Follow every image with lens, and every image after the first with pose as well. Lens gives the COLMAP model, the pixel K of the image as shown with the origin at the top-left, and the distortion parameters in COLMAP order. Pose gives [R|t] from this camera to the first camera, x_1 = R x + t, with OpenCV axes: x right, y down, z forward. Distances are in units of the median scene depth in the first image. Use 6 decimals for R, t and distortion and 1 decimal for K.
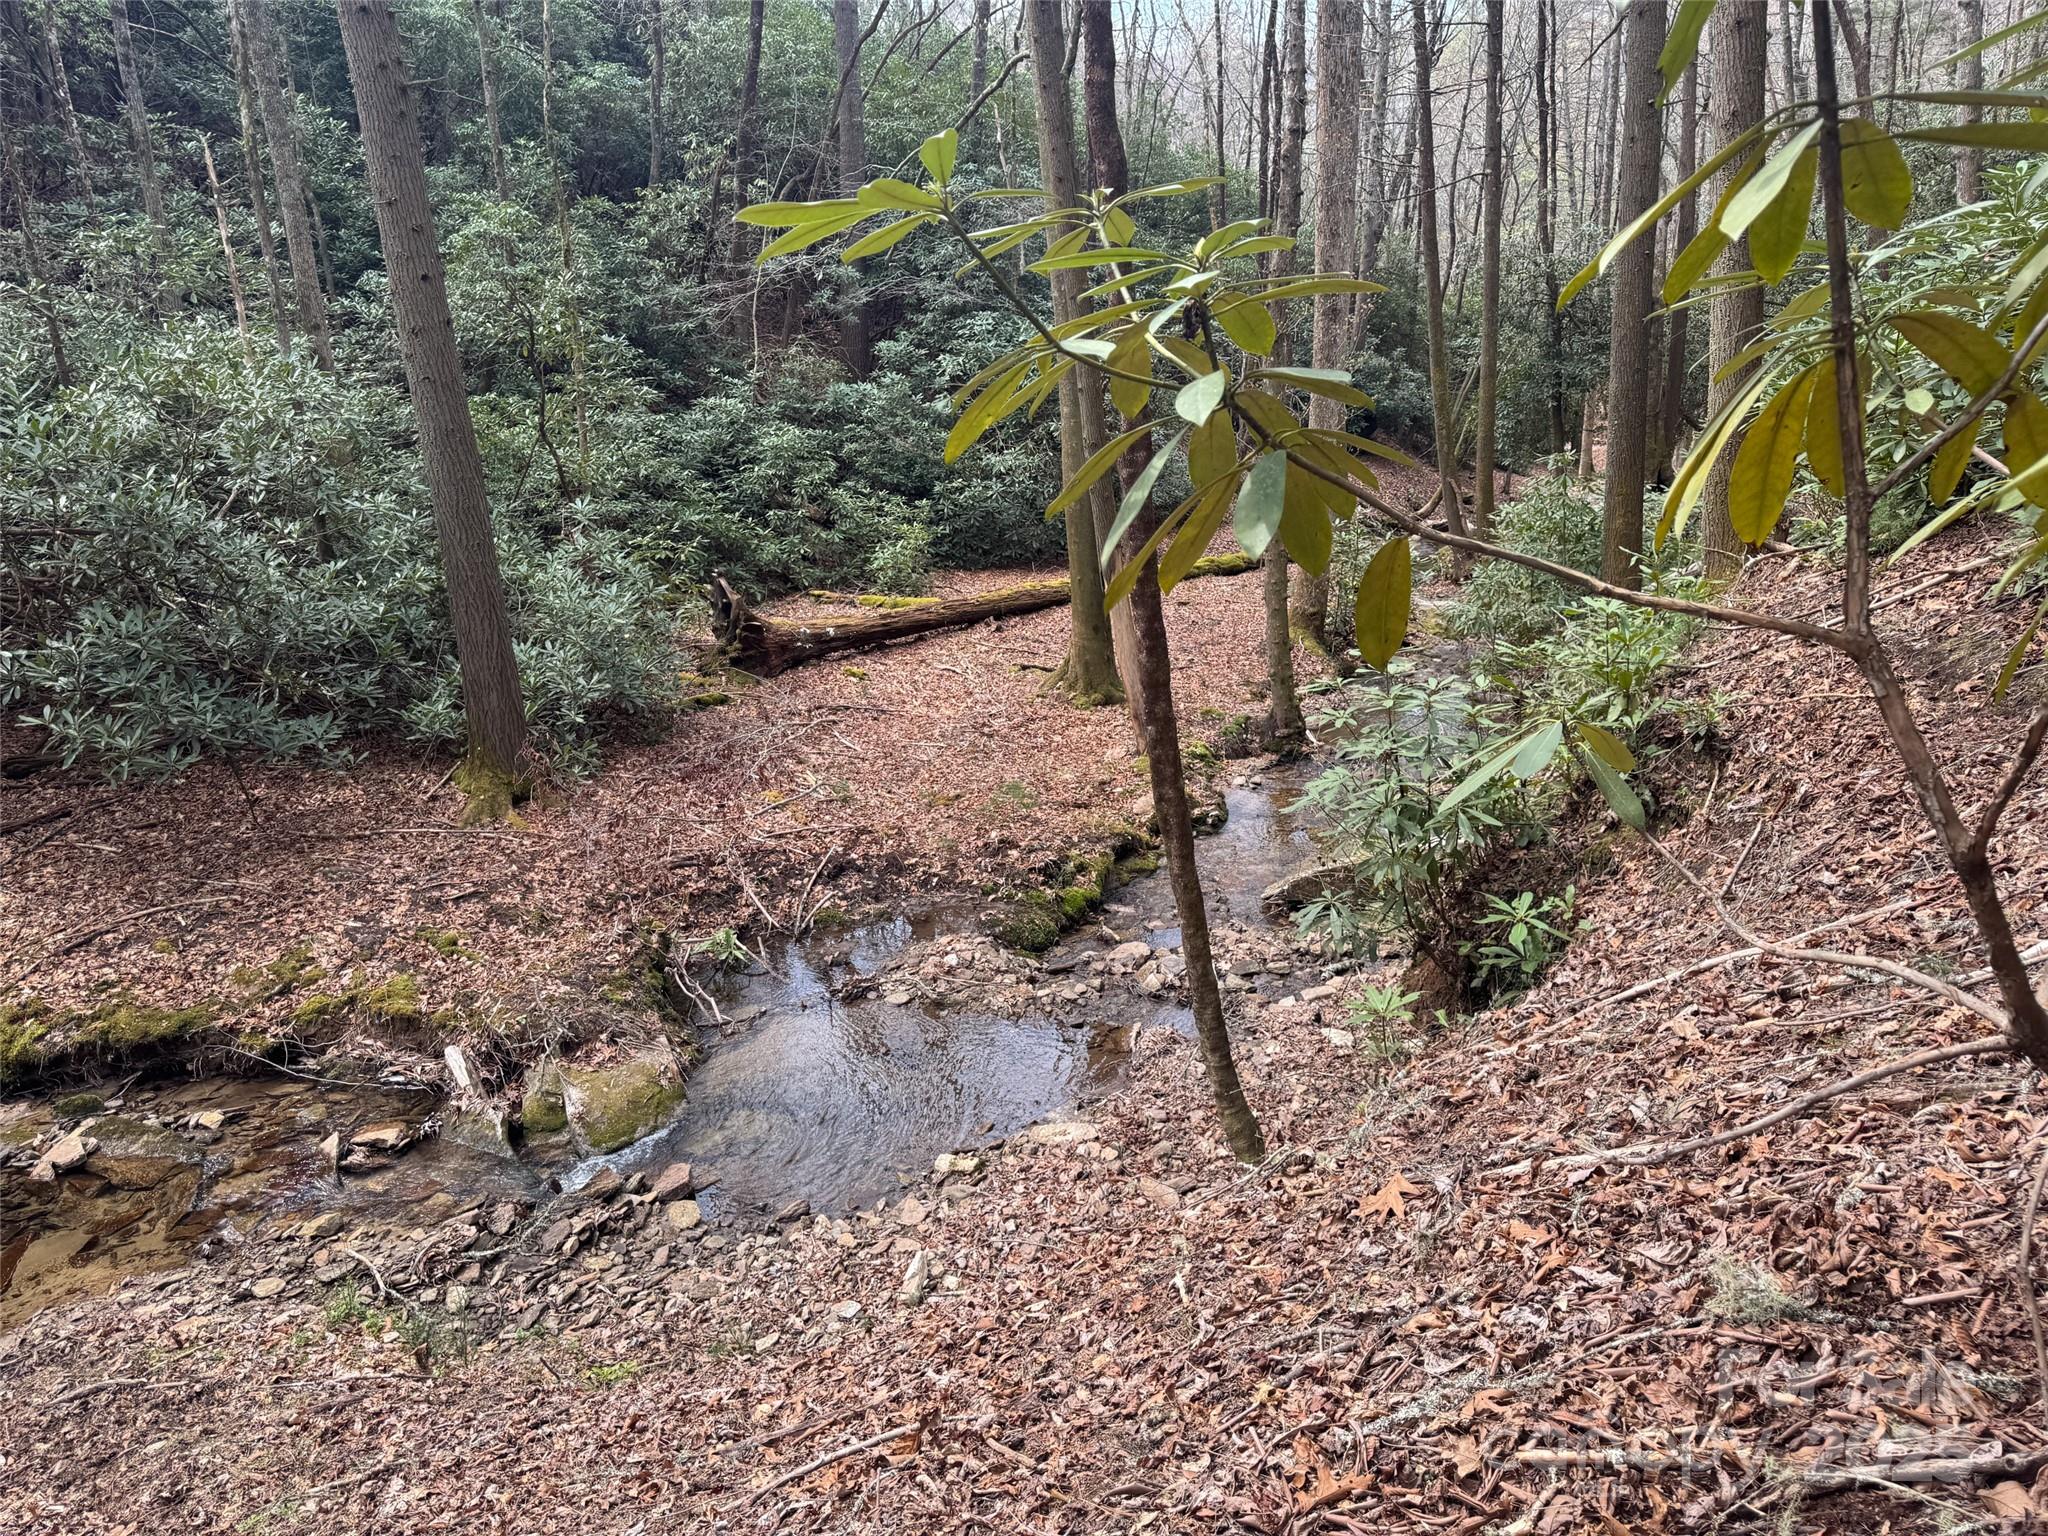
lens RADIAL K [[1449.6, 0, 1030.9], [0, 1449.6, 771.1], [0, 0, 1]] dist [0.050189, -0.060074]
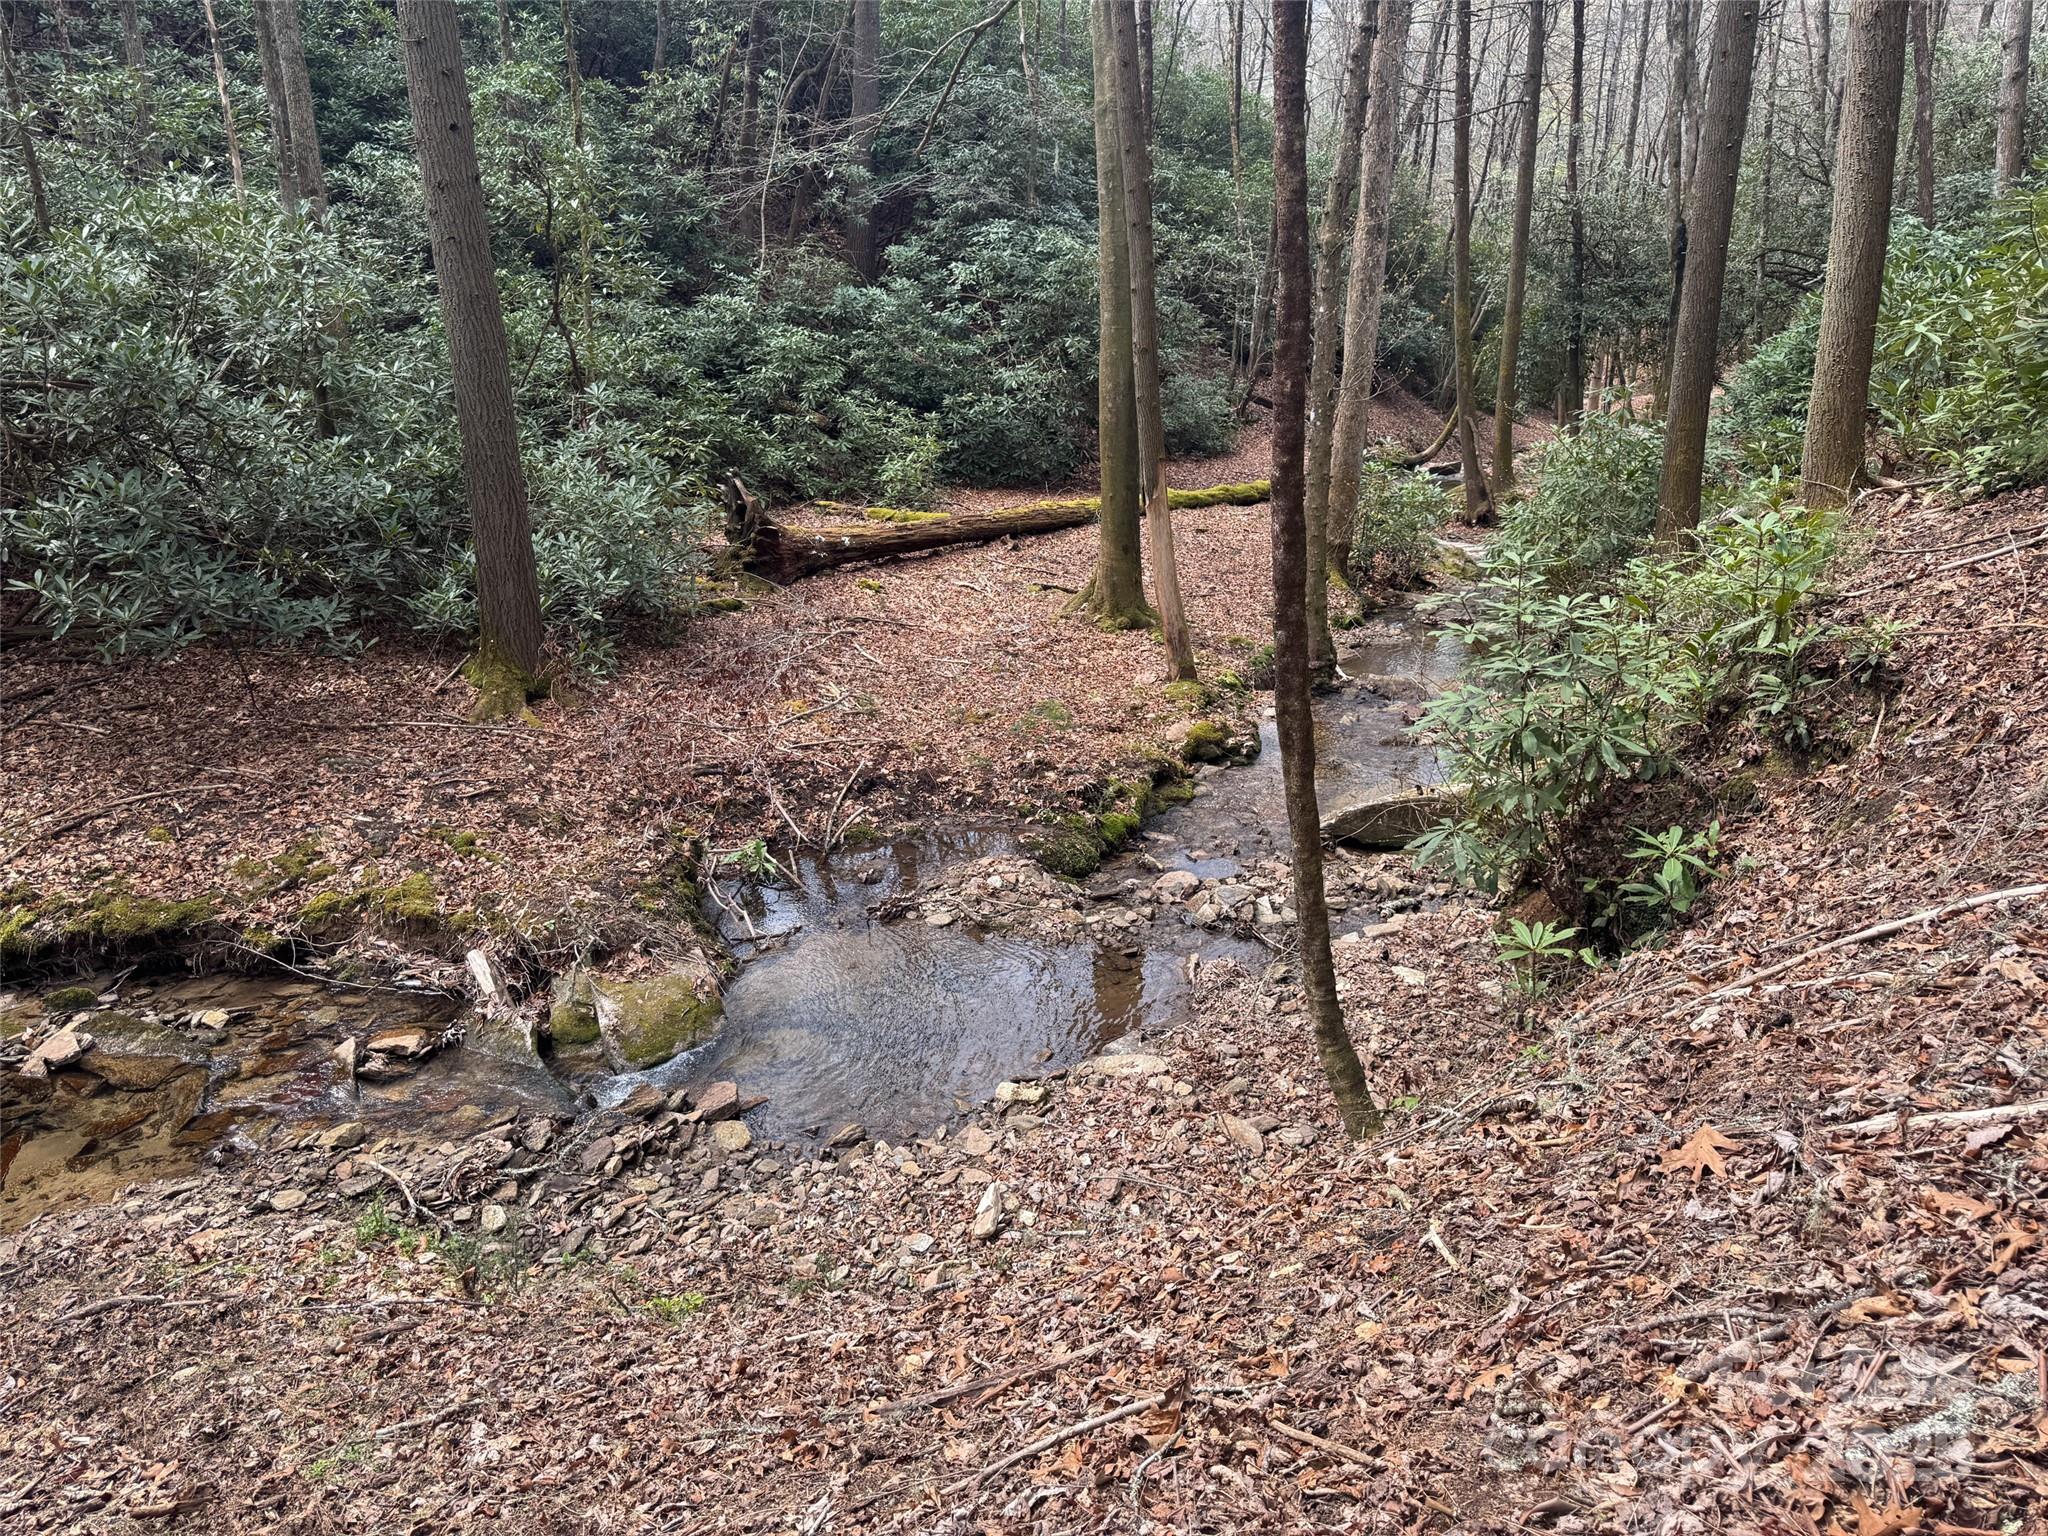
lens RADIAL K [[1436.5, 0, 1019.3], [0, 1436.5, 767.1], [0, 0, 1]] dist [0.055134, -0.076379]
pose [[0.998807, 0.040096, 0.027865, -0.076907], [-0.041178, 0.998375, 0.039403, 0.019398], [-0.026240, -0.040503, 0.998835, 0.066631]]
